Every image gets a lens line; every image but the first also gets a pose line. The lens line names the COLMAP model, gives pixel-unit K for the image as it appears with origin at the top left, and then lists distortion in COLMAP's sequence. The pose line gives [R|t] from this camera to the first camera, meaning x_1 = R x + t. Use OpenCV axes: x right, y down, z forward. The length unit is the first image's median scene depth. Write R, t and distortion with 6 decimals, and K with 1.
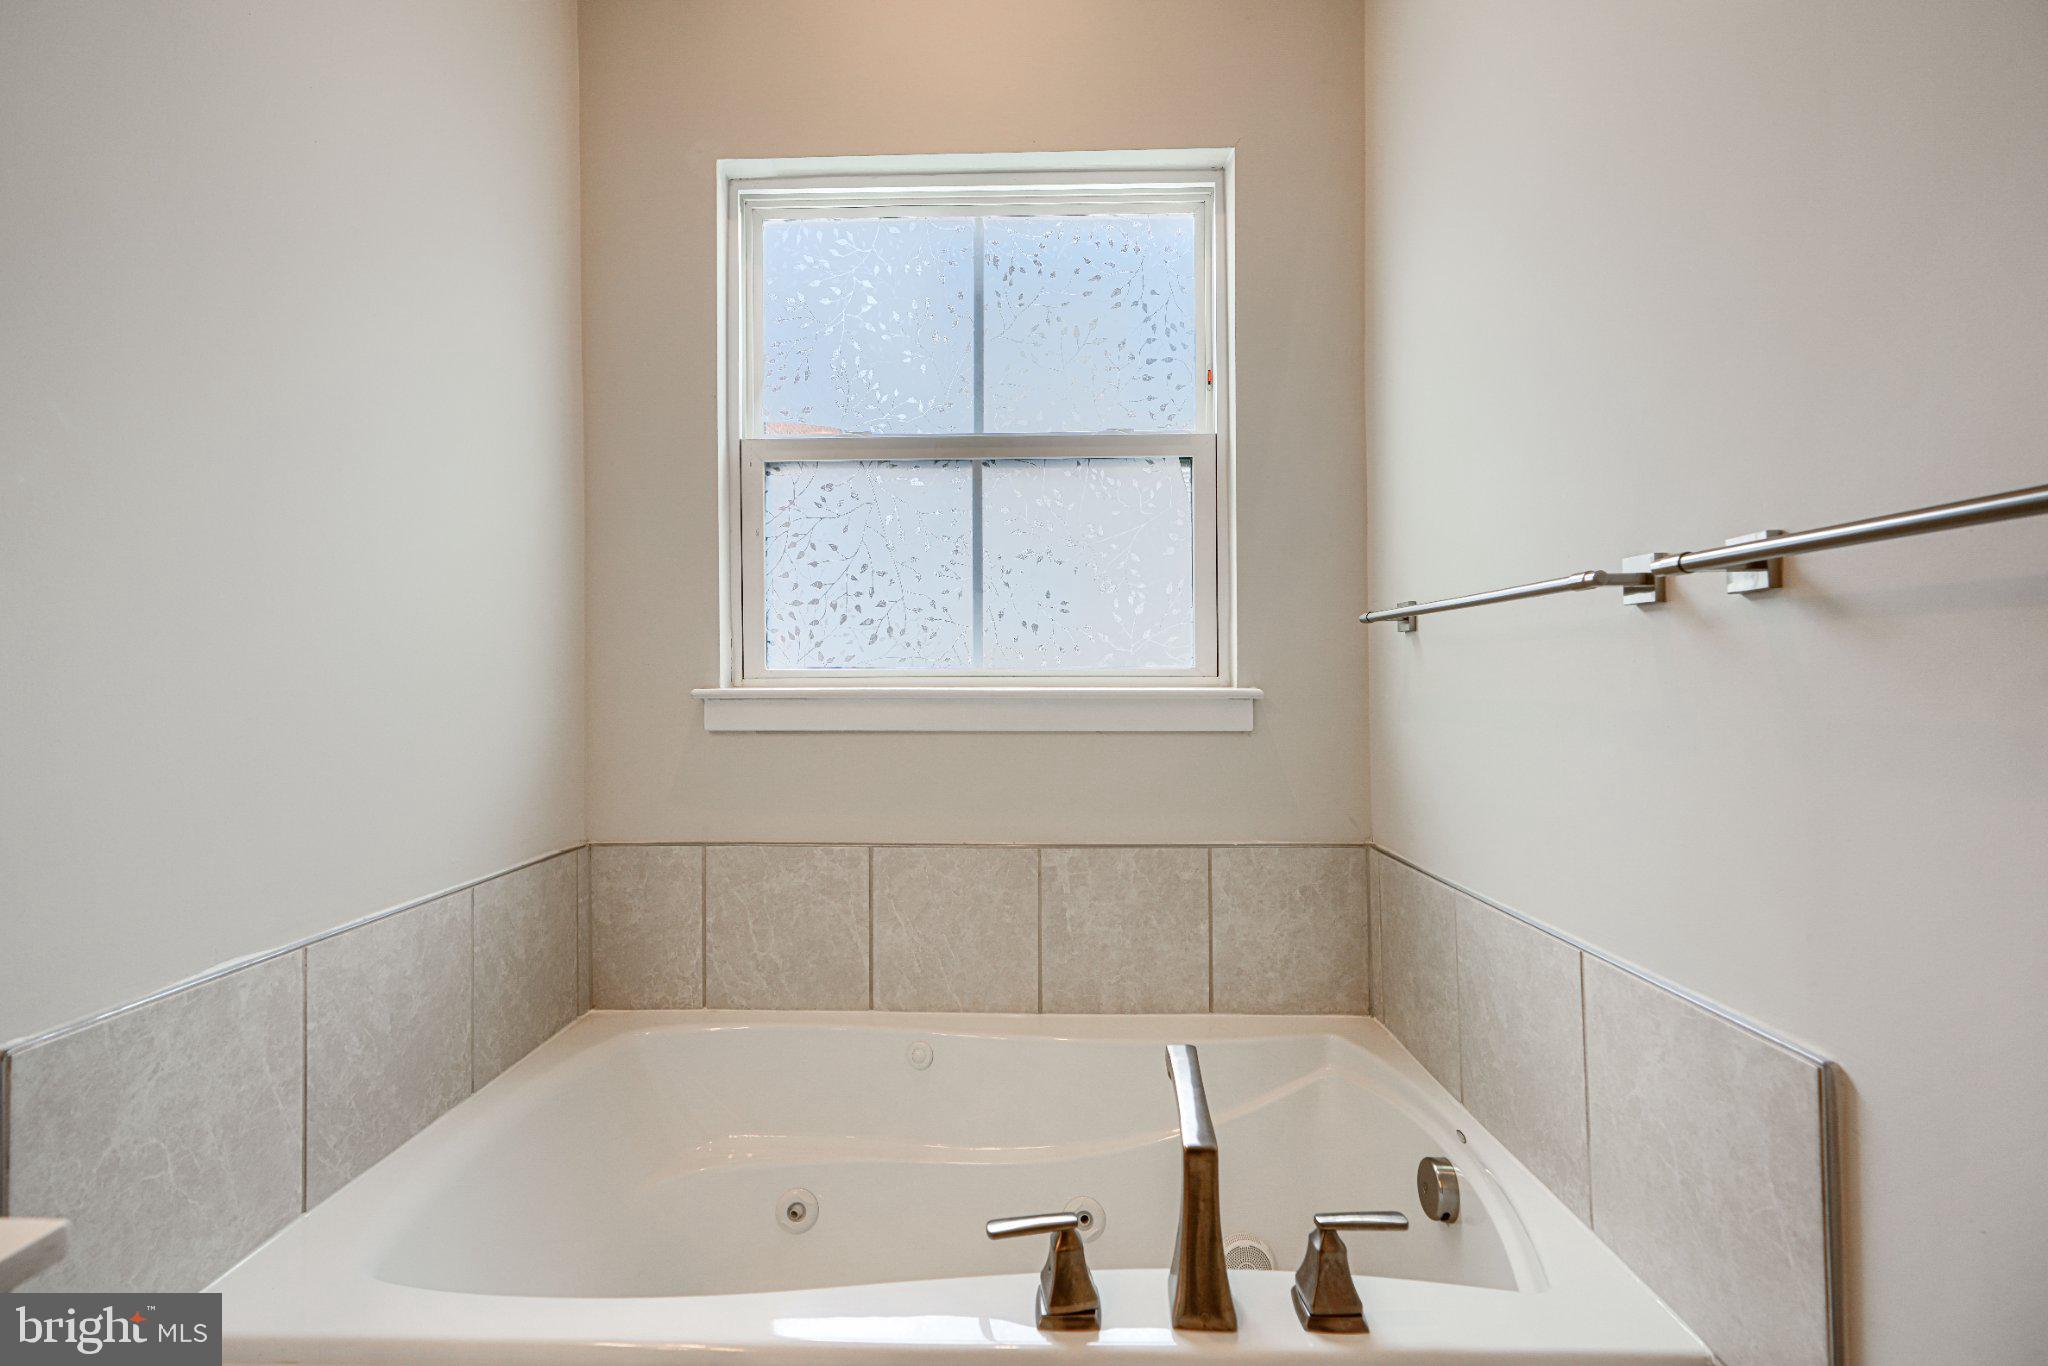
lens RADIAL K [[936.2, 0, 1026.6], [0, 936.2, 677.1], [0, 0, 1]] dist [0.007828, -0.000707]
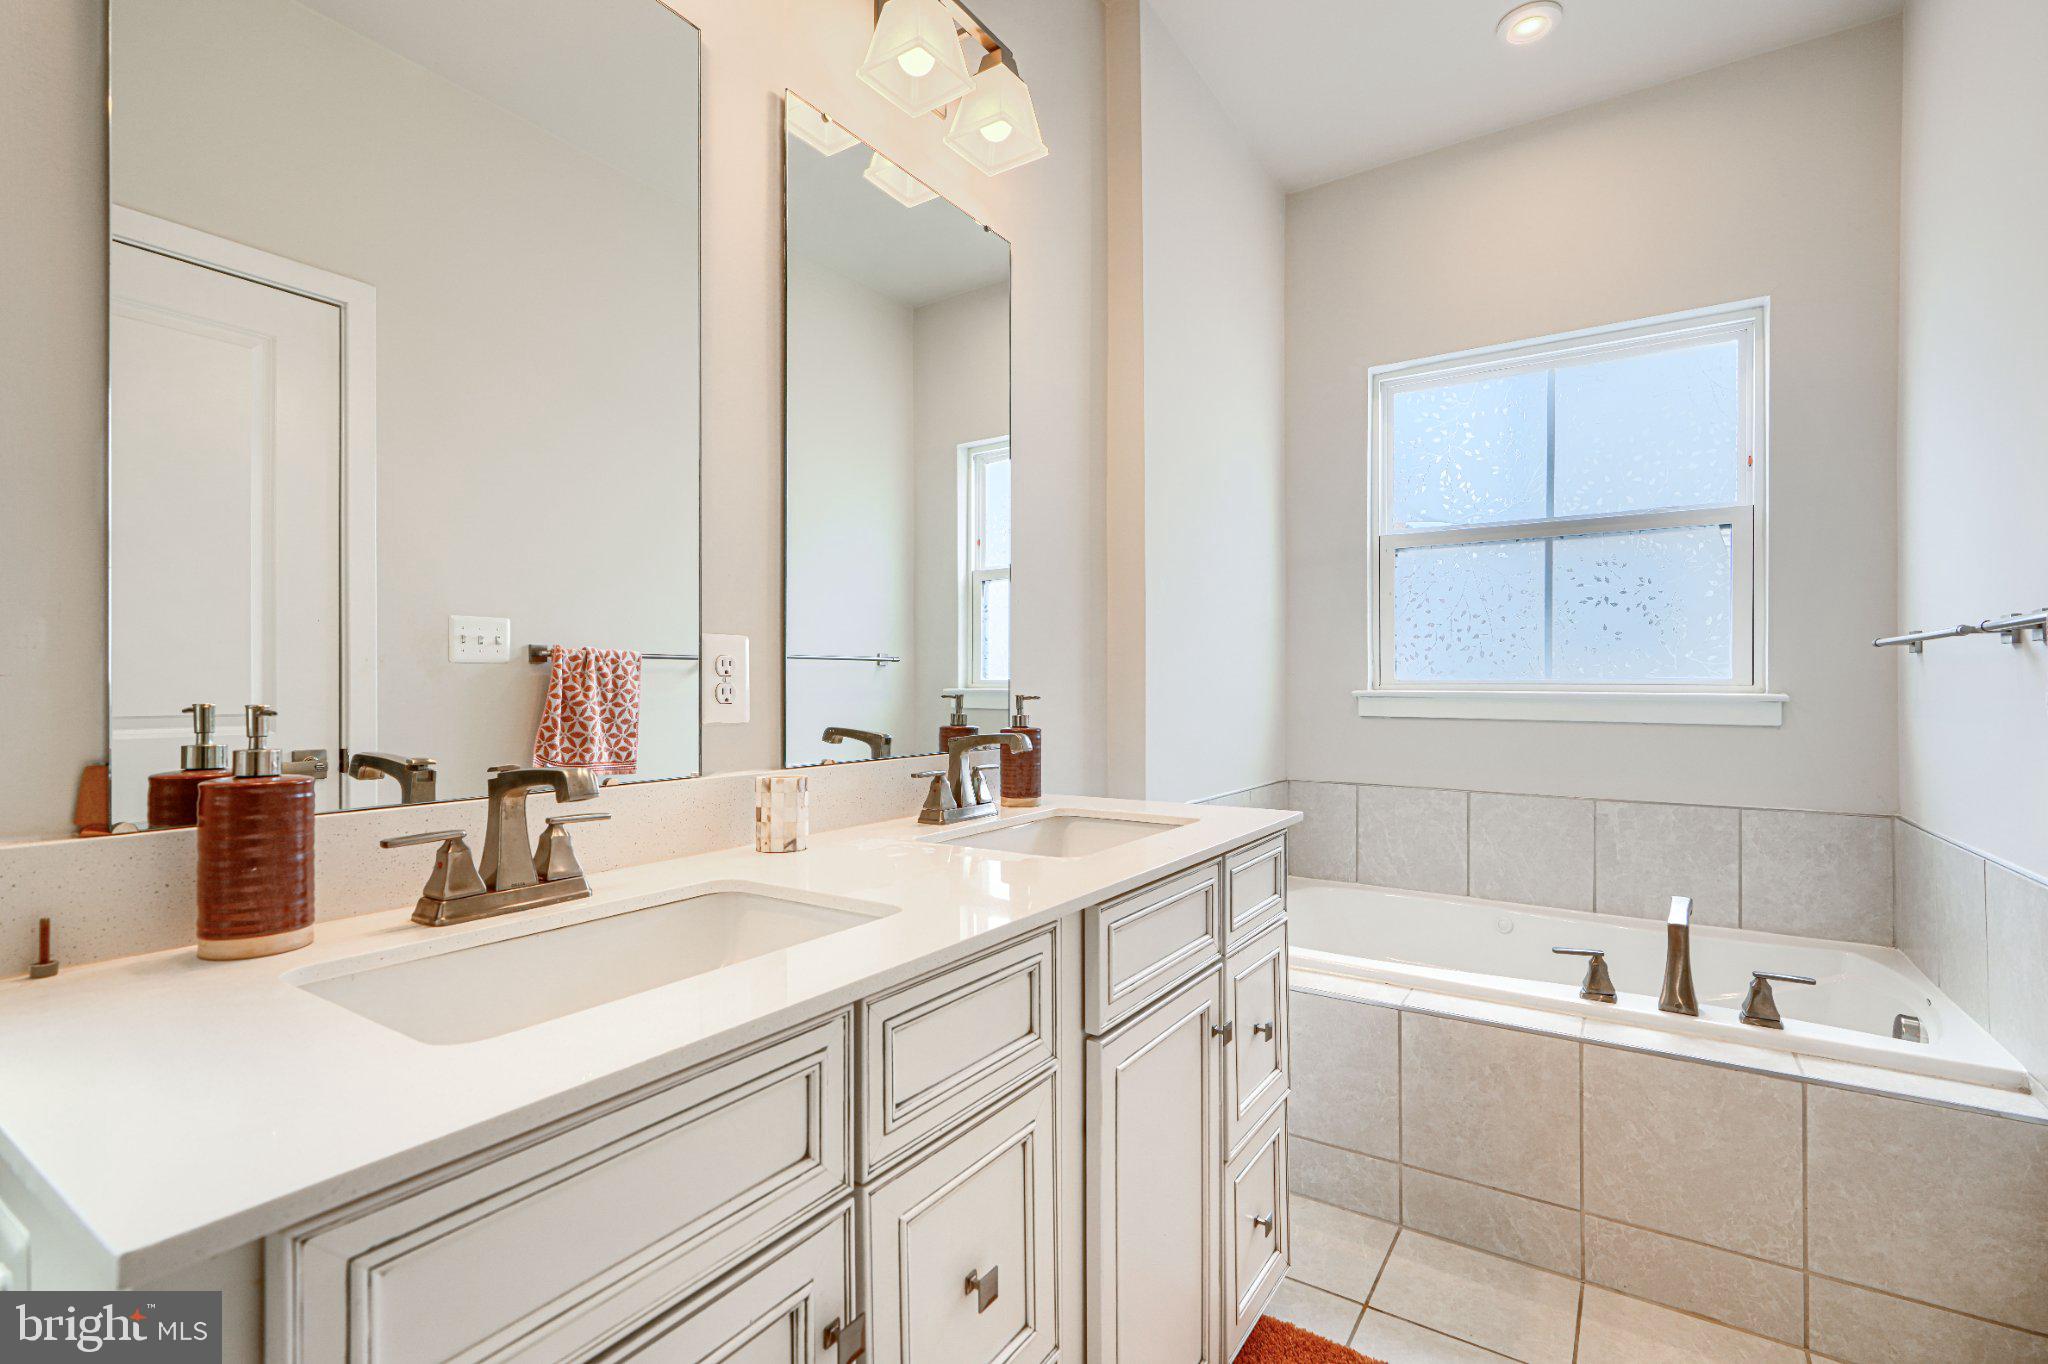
lens RADIAL K [[936.2, 0, 1024.3], [0, 936.2, 686.1], [0, 0, 1]] dist [0.007828, -0.000707]
pose [[0.849090, 0.007662, -0.528193, 0.030075], [-0.005495, 0.999969, 0.005672, -0.001262], [0.528220, -0.001914, 0.849106, -0.726523]]
